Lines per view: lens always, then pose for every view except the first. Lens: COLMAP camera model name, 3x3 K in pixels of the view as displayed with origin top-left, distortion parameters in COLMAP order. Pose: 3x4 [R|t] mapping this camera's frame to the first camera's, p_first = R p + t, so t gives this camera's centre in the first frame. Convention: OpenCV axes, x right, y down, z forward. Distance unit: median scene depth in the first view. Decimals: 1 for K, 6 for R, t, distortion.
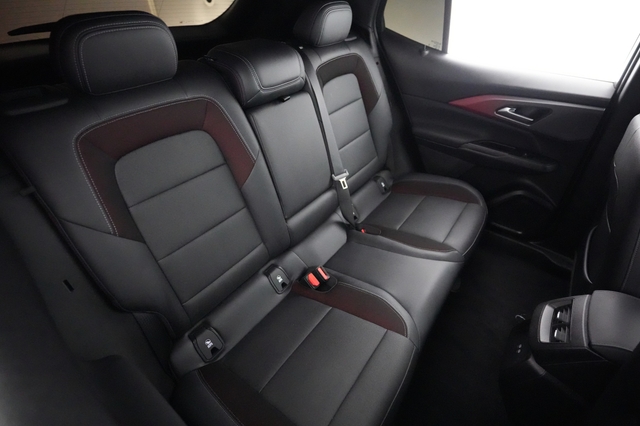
lens RADIAL K [[312.1, 0, 315.8], [0, 312.1, 213.2], [0, 0, 1]] dist [0.000163, -0.000004]
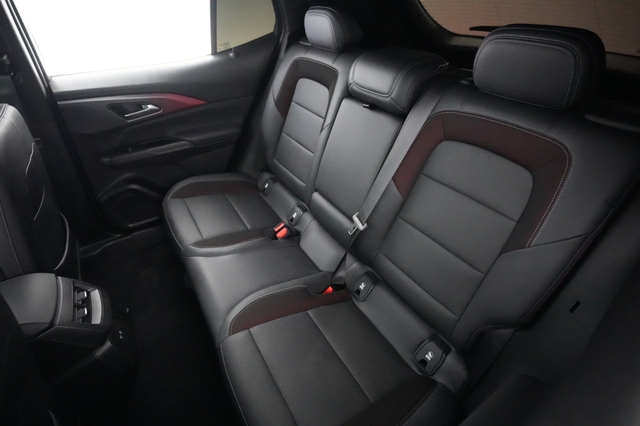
lens RADIAL K [[312.1, 0, 315.8], [0, 312.1, 213.2], [0, 0, 1]] dist [0.000163, -0.000004]
pose [[-0.369754, 0.533026, -0.761029, 0.732746], [-0.566284, 0.520083, 0.639402, -0.593140], [0.736617, 0.667380, 0.109541, 0.811178]]
